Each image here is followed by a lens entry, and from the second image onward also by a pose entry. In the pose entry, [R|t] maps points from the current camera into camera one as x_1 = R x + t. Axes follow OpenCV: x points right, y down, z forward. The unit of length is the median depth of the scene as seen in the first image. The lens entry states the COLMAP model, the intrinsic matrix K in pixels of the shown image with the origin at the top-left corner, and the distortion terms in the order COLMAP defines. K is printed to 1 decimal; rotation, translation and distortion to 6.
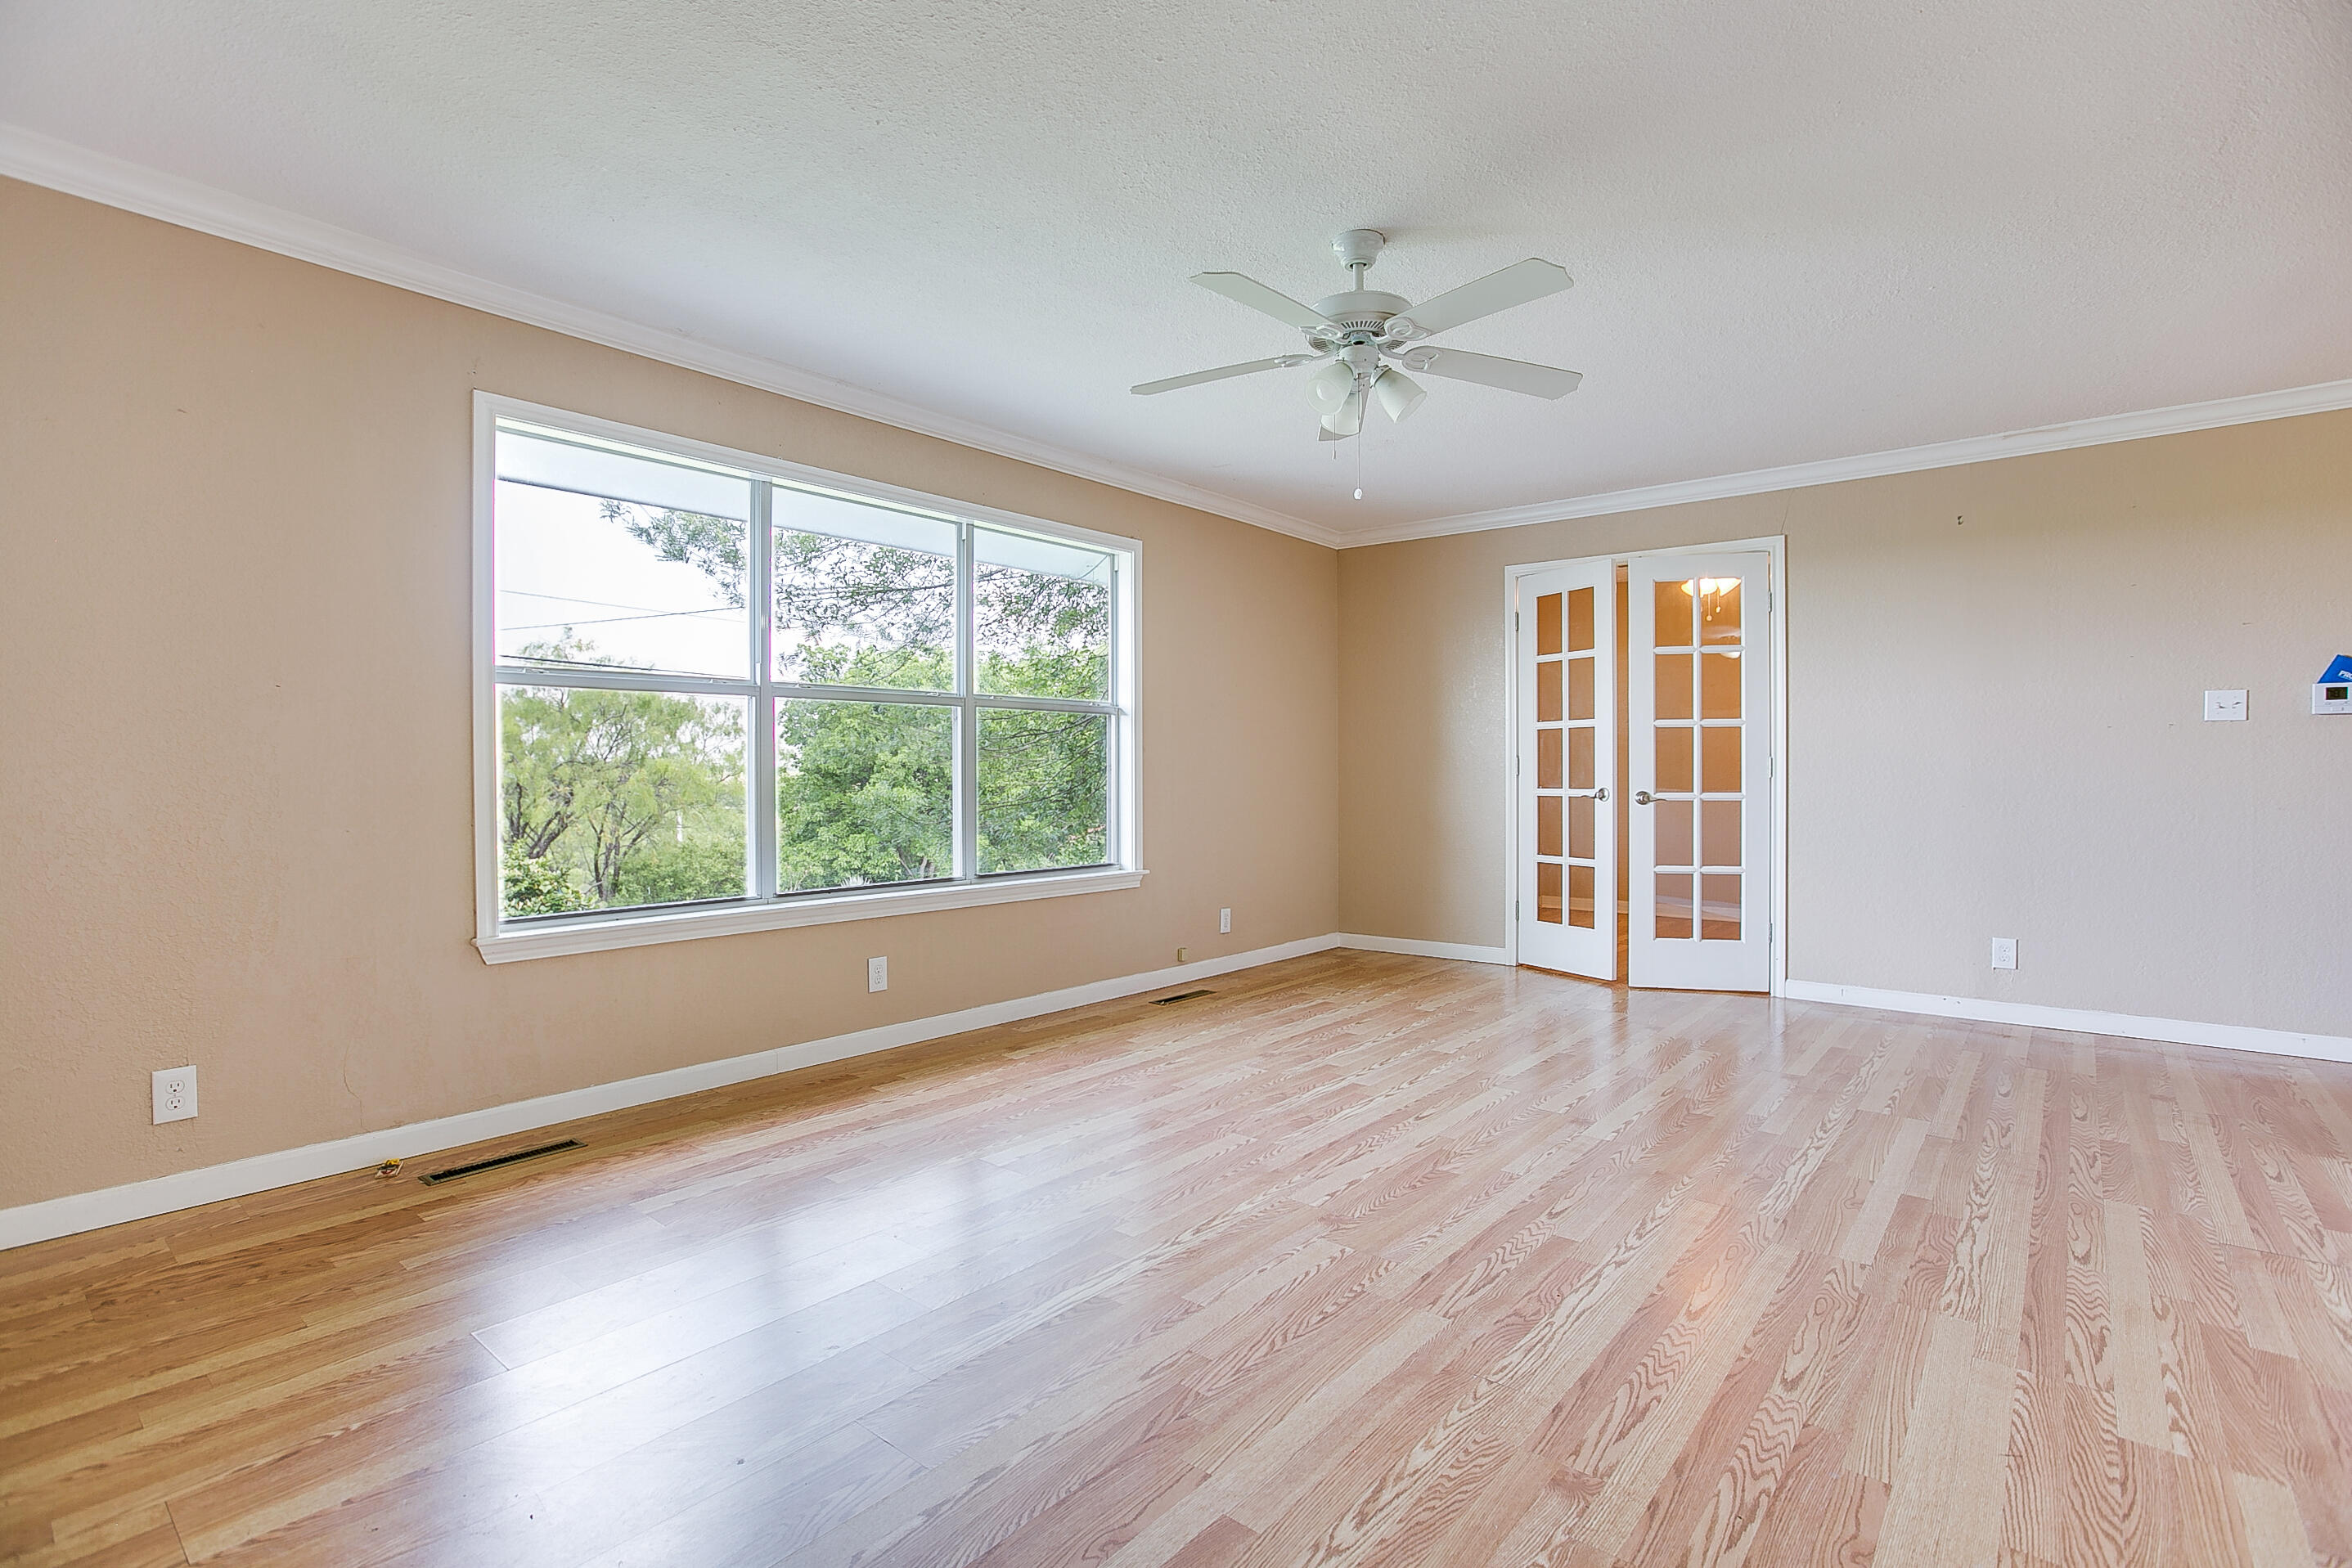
lens RADIAL K [[1108.3, 0, 1171.5], [0, 1108.3, 785.3], [0, 0, 1]] dist [-0.024191, 0.010223]
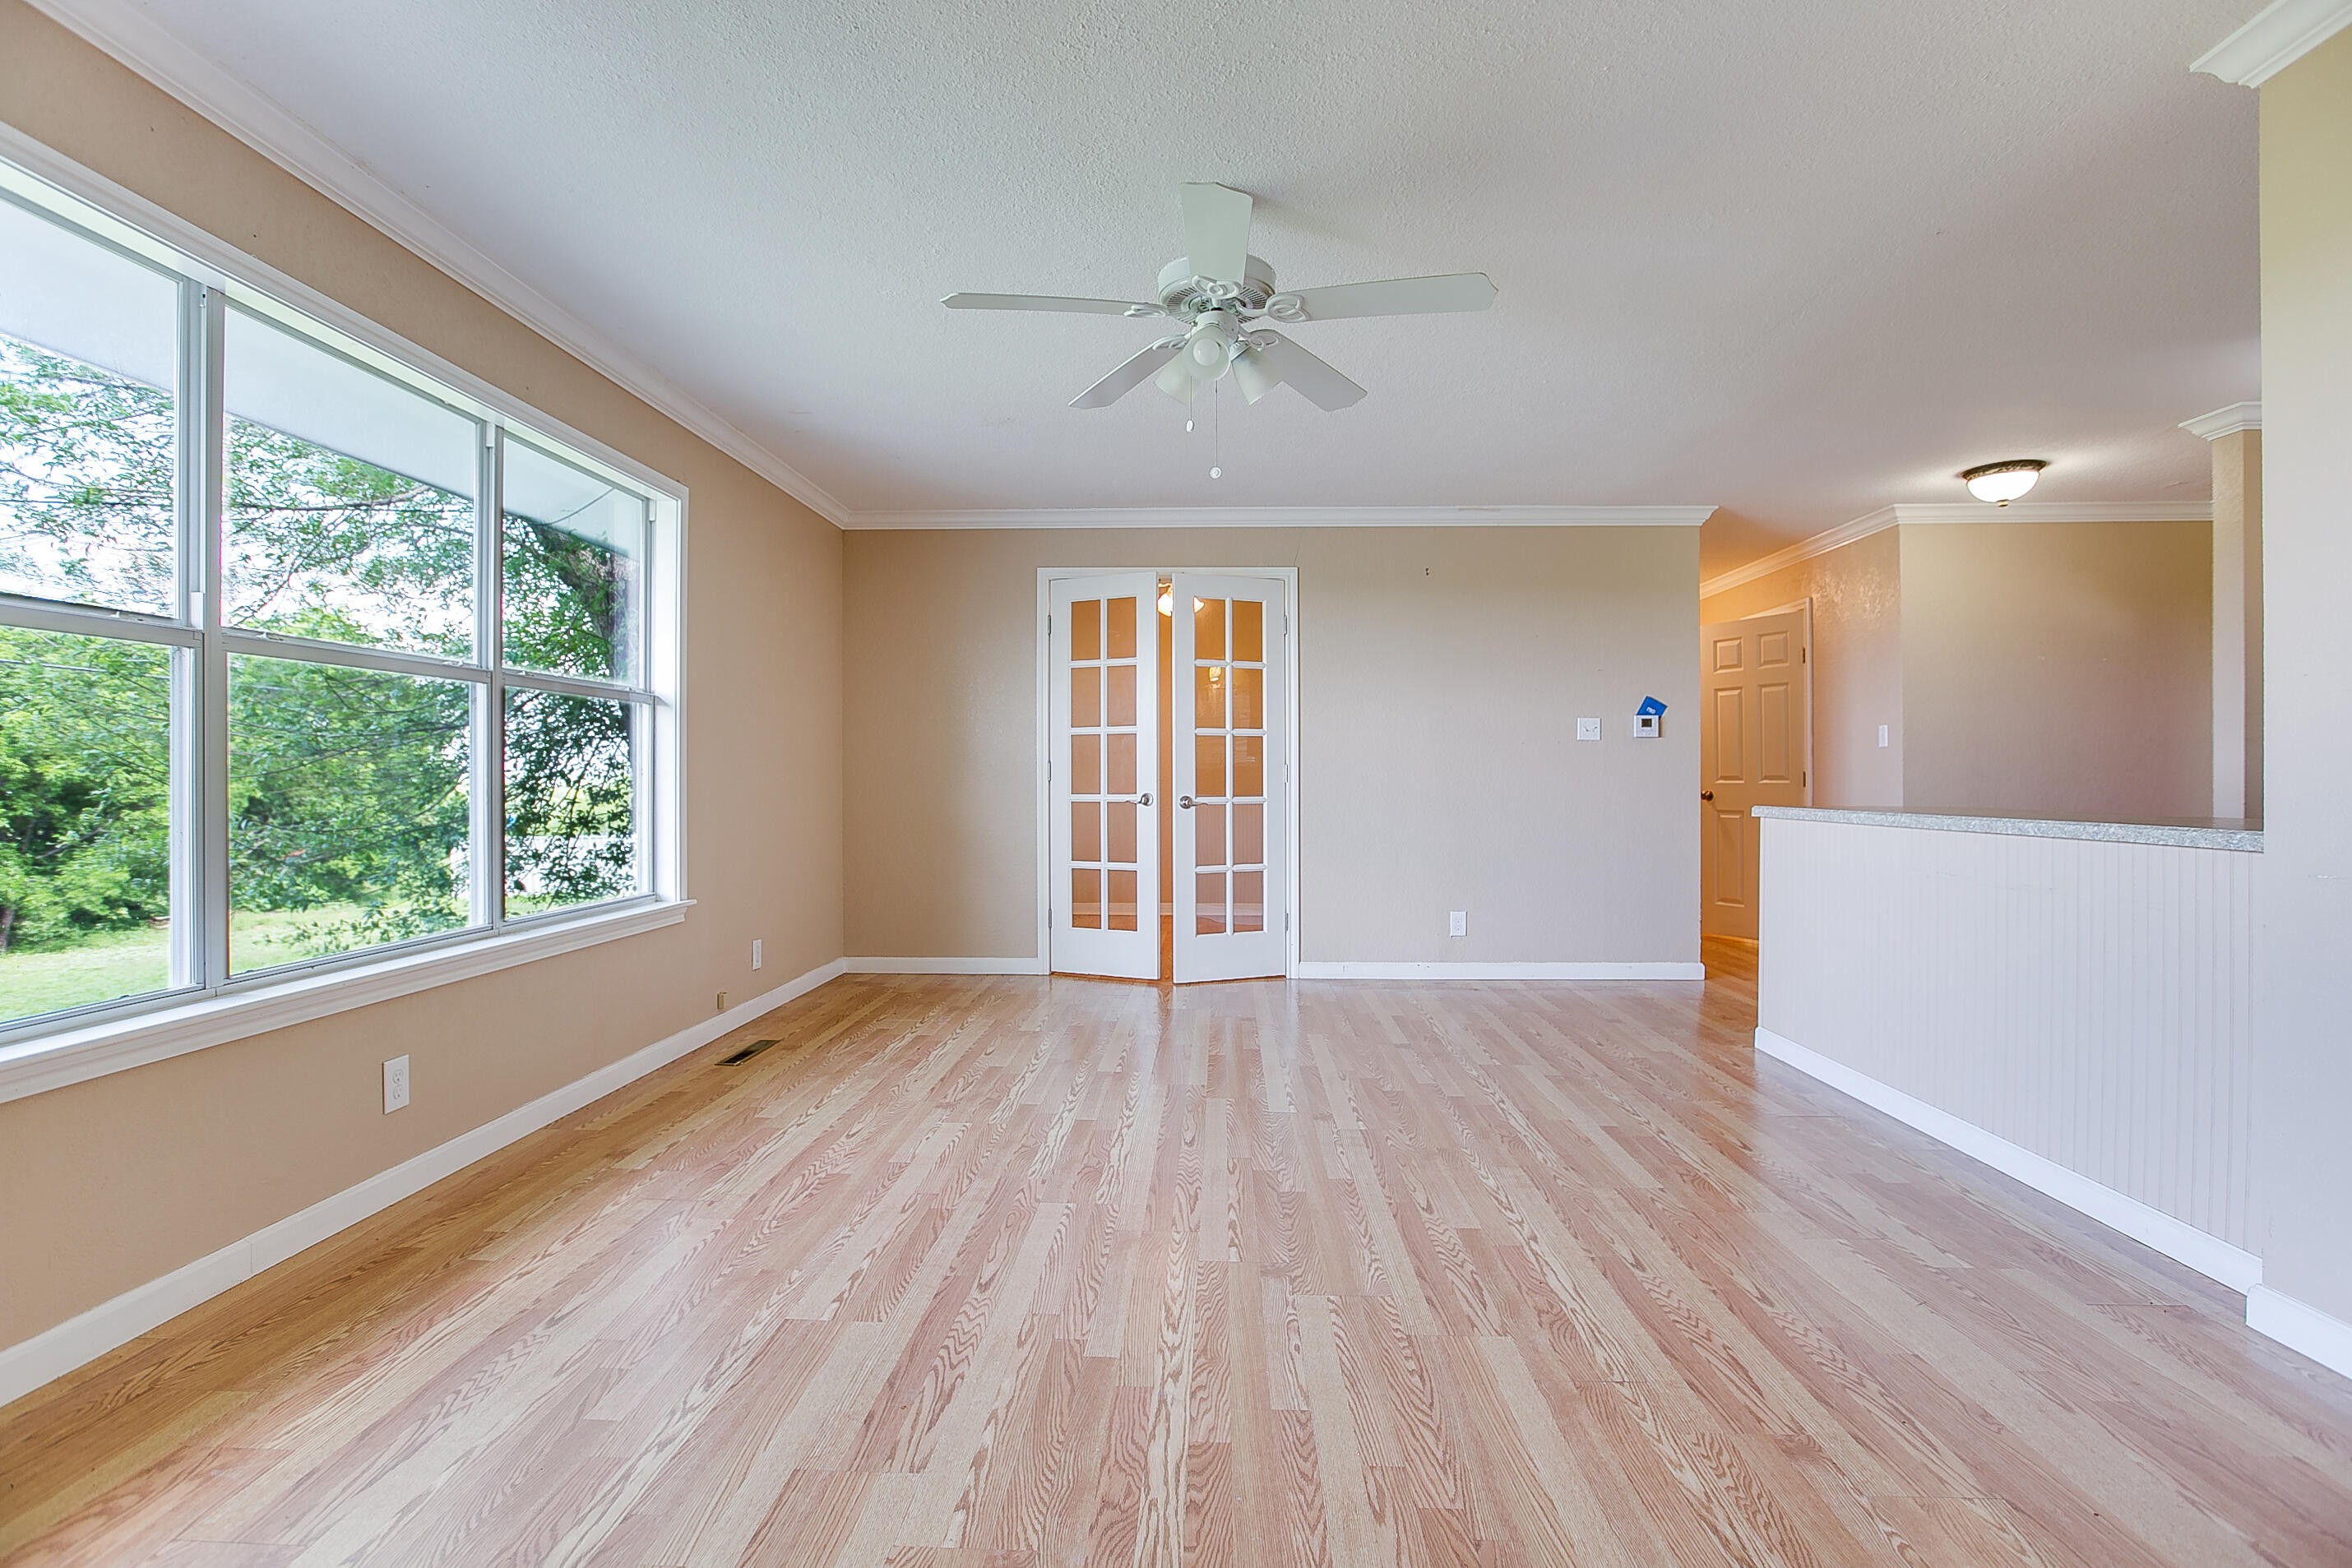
lens RADIAL K [[1120.7, 0, 1171.4], [0, 1120.7, 780.1], [0, 0, 1]] dist [-0.036615, 0.014151]
pose [[0.796185, 0.000928, 0.605053, -0.359607], [0.006479, 0.999928, -0.010059, 0.001295], [-0.605019, 0.011929, 0.796122, 0.246759]]
